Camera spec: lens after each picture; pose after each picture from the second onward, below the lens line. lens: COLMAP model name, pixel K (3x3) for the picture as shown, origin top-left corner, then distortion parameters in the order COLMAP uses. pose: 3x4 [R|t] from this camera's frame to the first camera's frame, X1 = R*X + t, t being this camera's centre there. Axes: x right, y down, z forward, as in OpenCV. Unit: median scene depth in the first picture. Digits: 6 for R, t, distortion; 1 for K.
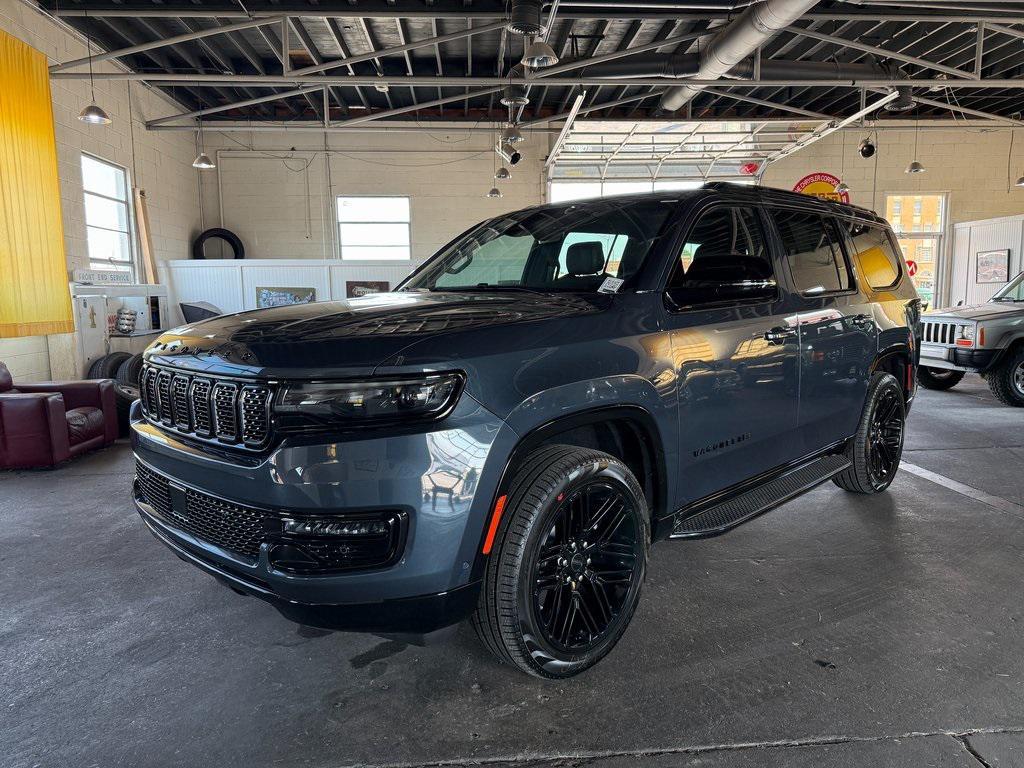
lens RADIAL K [[725.0, 0, 513.4], [0, 725.0, 374.0], [0, 0, 1]] dist [0.028870, -0.031252]
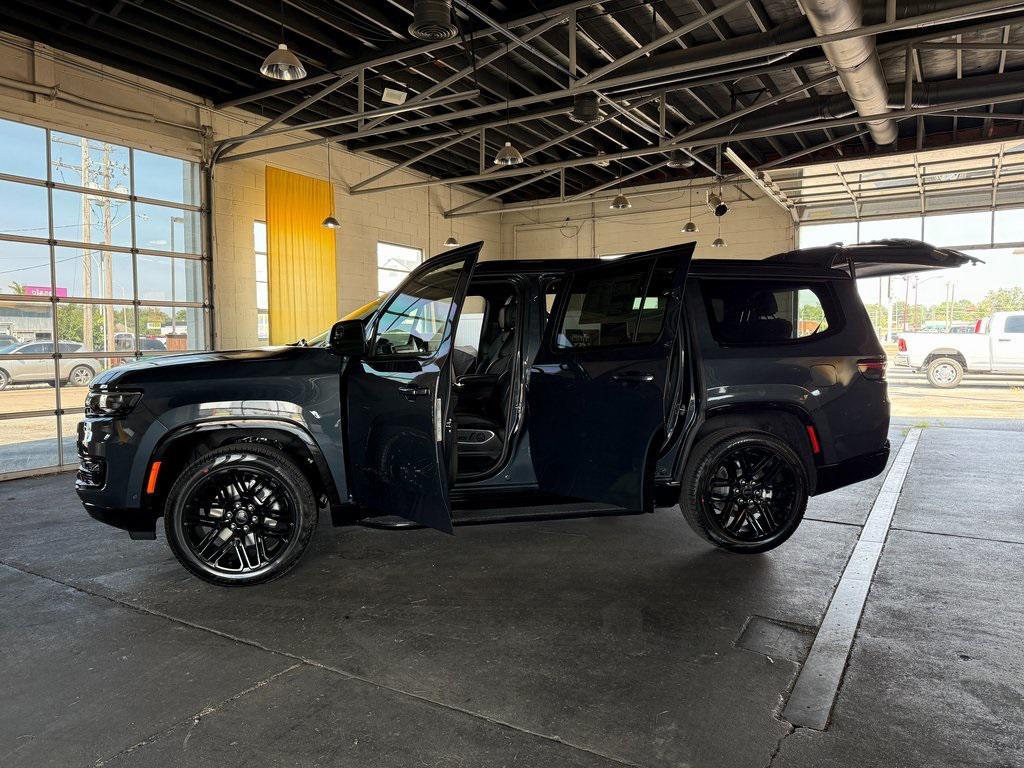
lens RADIAL K [[715.6, 0, 519.3], [0, 715.6, 382.4], [0, 0, 1]] dist [0.030132, -0.049053]
pose [[0.824036, 0.038465, -0.565230, 0.365900], [-0.064696, 0.997555, -0.026432, -0.008240], [0.562831, 0.058349, 0.824510, 0.008562]]
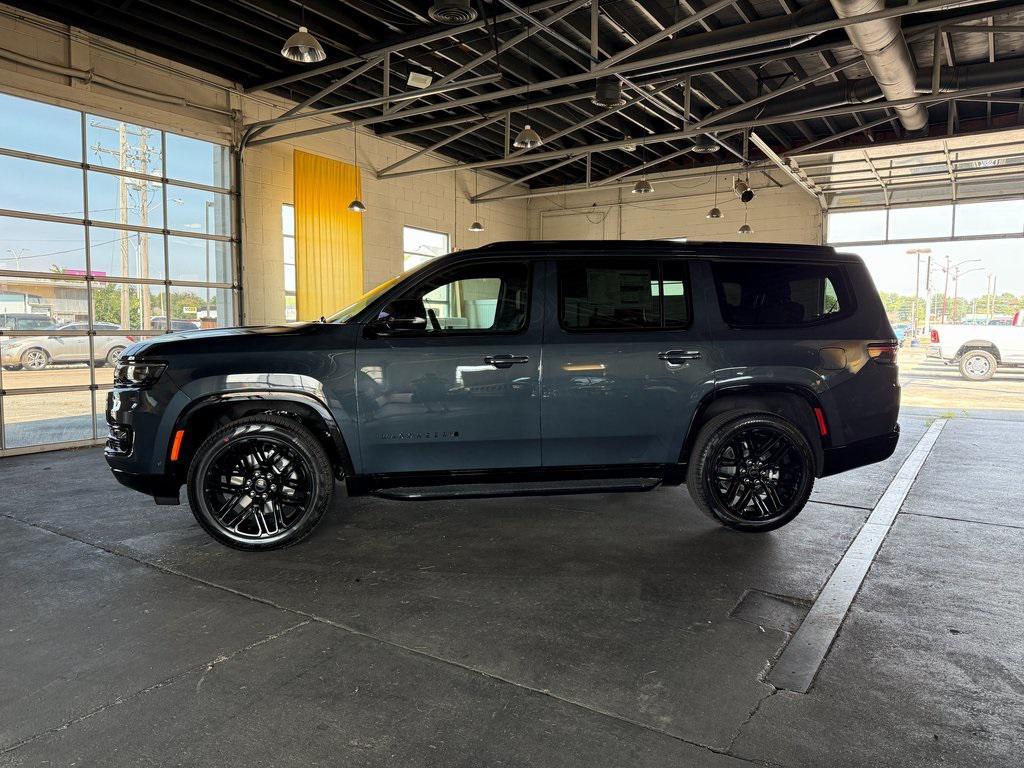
lens RADIAL K [[715.2, 0, 524.8], [0, 715.2, 387.2], [0, 0, 1]] dist [0.032974, -0.056103]
pose [[0.803440, 0.063373, -0.592004, 0.381945], [-0.079579, 0.996828, -0.001293, -0.002459], [0.590044, 0.048150, 0.805934, 0.007371]]
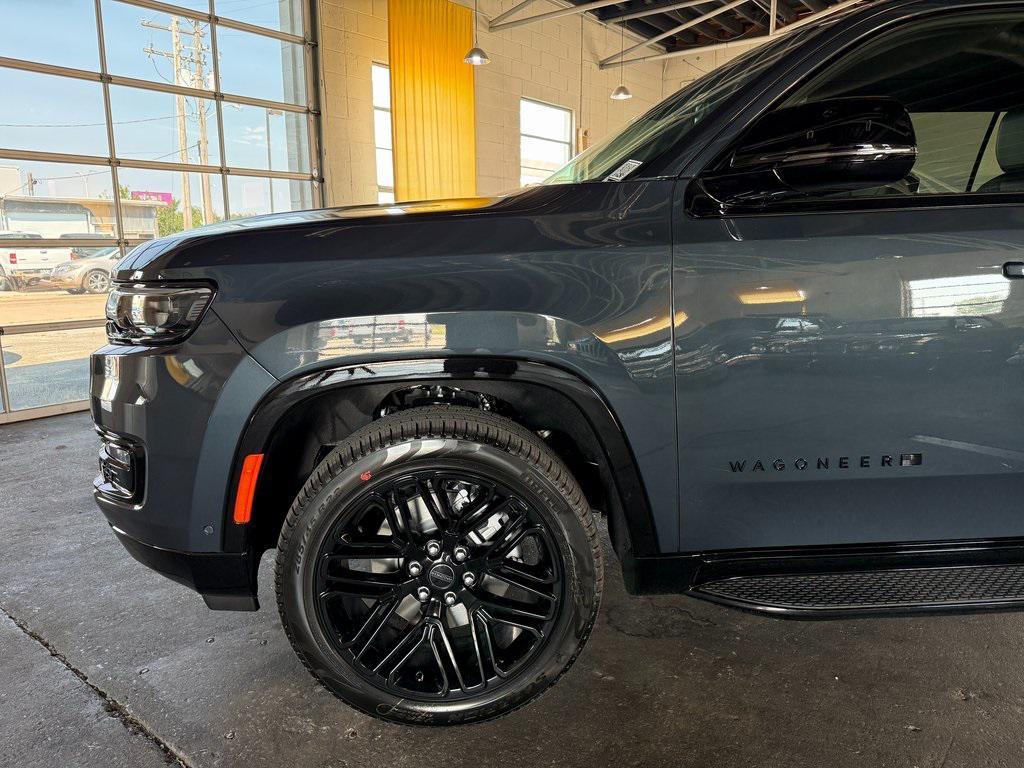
lens RADIAL K [[725.0, 0, 513.4], [0, 725.0, 374.0], [0, 0, 1]] dist [0.028870, -0.031252]
pose [[0.740848, 0.118573, -0.661124, 0.141224], [-0.068528, 0.992502, 0.101215, -0.002061], [0.668168, -0.029680, 0.743418, 0.136015]]
